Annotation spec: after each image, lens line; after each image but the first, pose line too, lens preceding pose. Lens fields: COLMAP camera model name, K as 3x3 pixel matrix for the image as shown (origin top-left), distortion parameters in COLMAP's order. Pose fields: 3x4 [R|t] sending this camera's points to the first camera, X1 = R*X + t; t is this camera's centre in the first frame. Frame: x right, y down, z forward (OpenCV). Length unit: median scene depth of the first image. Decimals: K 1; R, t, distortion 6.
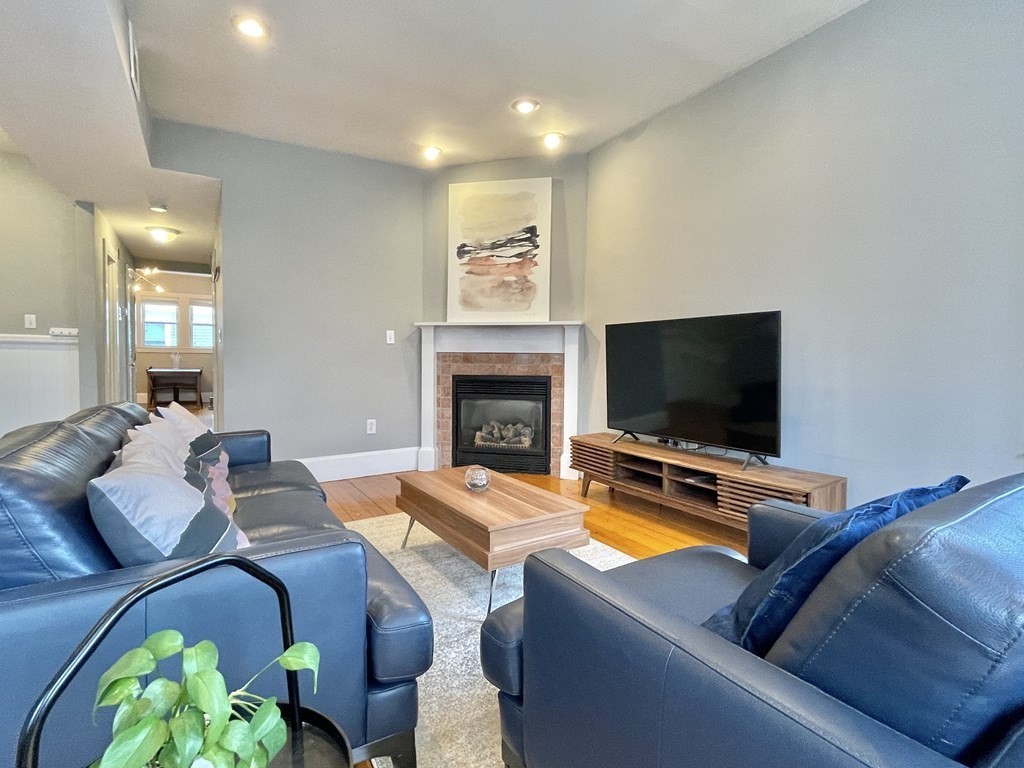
lens RADIAL K [[515.3, 0, 513.8], [0, 515.3, 378.1], [0, 0, 1]] dist [-0.000351, -0.000388]
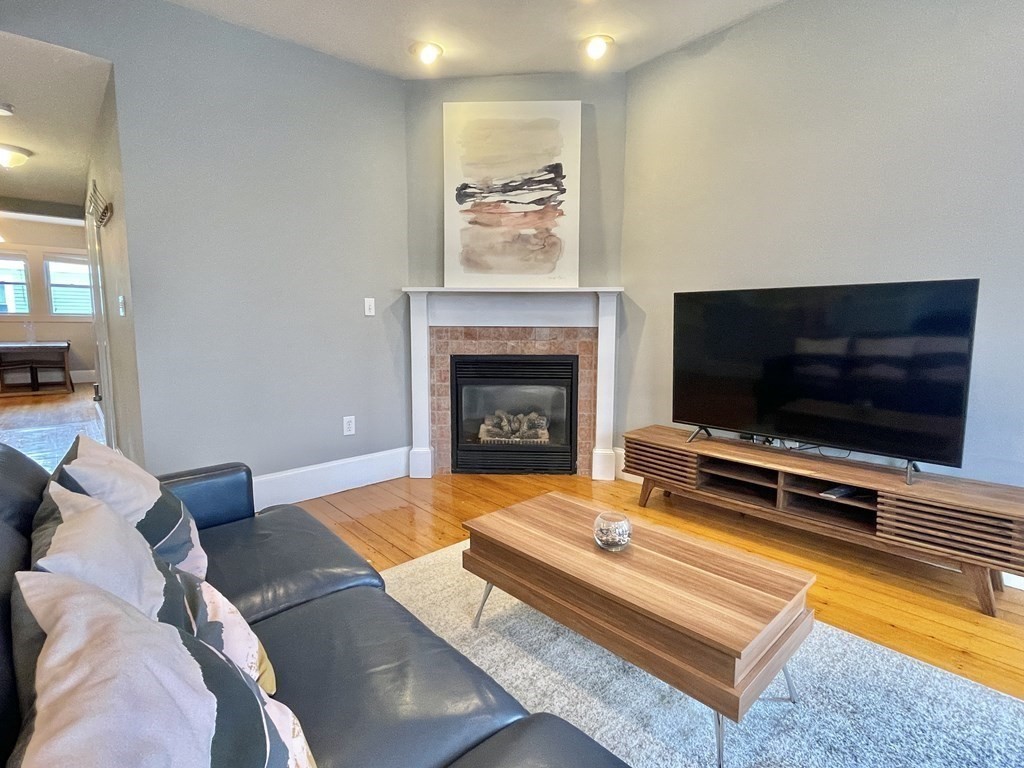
lens RADIAL K [[514.9, 0, 513.9], [0, 514.9, 380.4], [0, 0, 1]] dist [-0.003291, -0.000295]
pose [[0.983176, -0.025940, 0.180807, -0.175936], [0.012080, 0.996932, 0.077340, -0.028571], [-0.182259, -0.073855, 0.980473, 0.220499]]
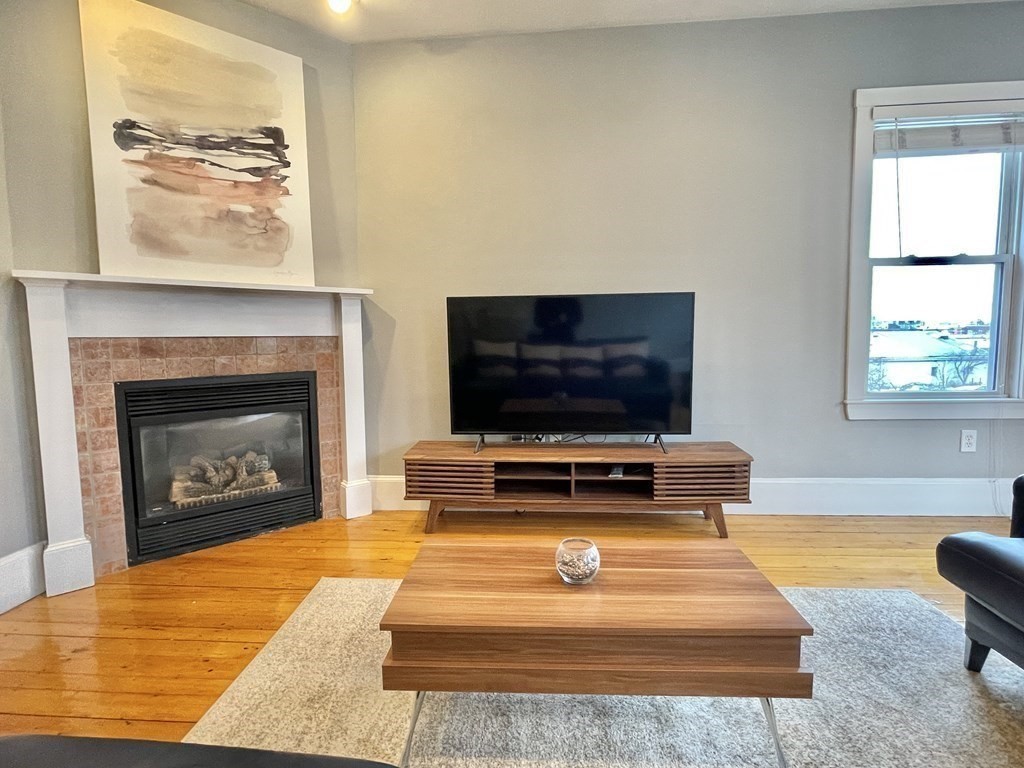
lens RADIAL K [[515.3, 0, 513.8], [0, 515.3, 378.1], [0, 0, 1]] dist [-0.000351, -0.000388]
pose [[0.577832, -0.081027, 0.812124, -0.317249], [0.047925, 0.996711, 0.065345, -0.025992], [-0.814747, 0.001162, 0.579815, 0.414414]]
